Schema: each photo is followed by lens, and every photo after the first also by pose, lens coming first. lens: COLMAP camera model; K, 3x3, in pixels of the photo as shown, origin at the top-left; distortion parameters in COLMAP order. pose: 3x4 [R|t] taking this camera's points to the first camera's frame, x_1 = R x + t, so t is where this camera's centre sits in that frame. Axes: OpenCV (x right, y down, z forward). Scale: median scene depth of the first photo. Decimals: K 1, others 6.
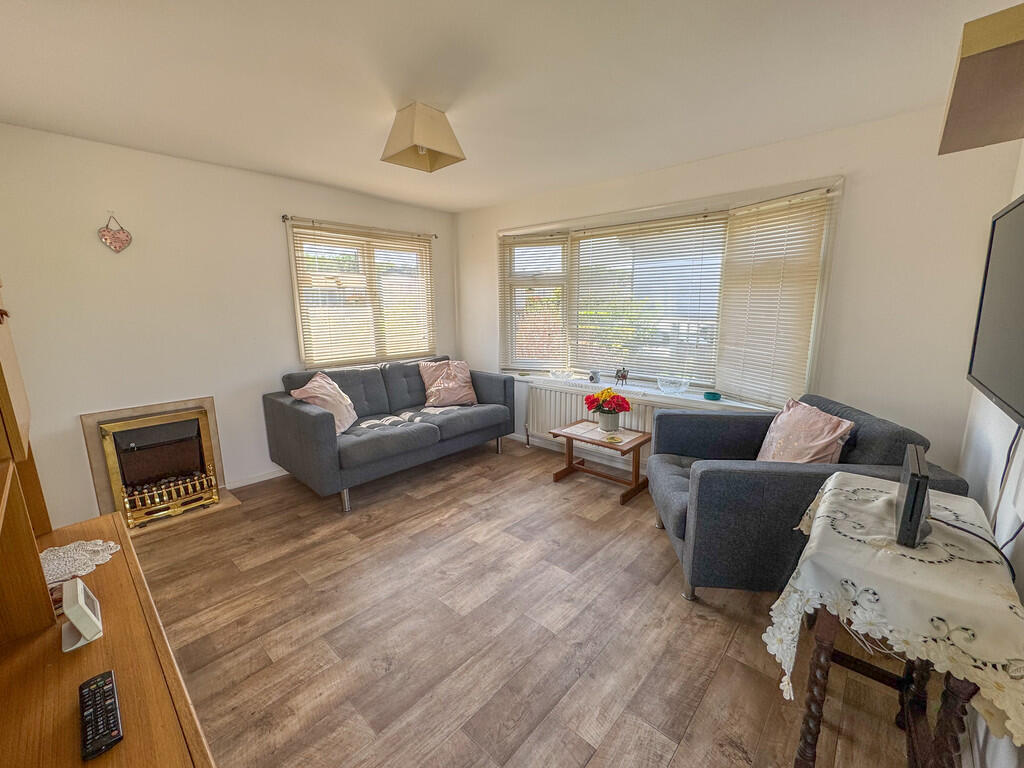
lens RADIAL K [[415.8, 0, 506.6], [0, 415.8, 386.7], [0, 0, 1]] dist [-0.003519, -0.000244]
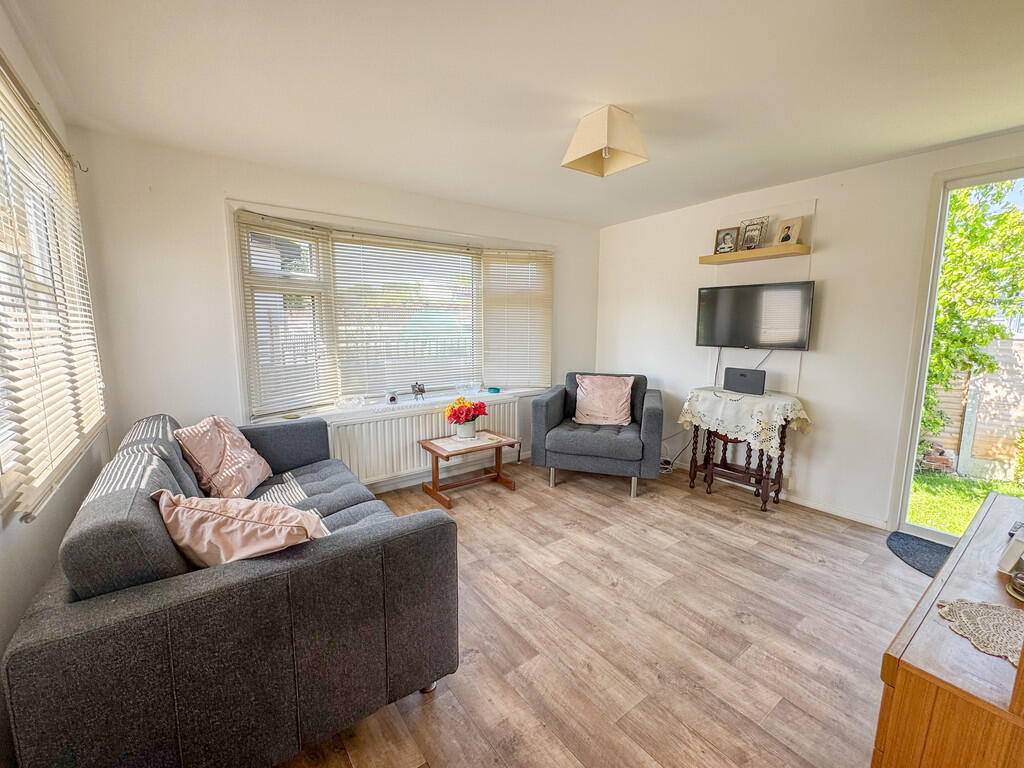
lens RADIAL K [[430.1, 0, 506.9], [0, 430.1, 387.3], [0, 0, 1]] dist [-0.002655, -0.000473]
pose [[0.197719, -0.134324, 0.971012, -1.029276], [0.190623, 0.976926, 0.096327, -0.139379], [-0.961546, 0.166052, 0.218762, 0.864950]]
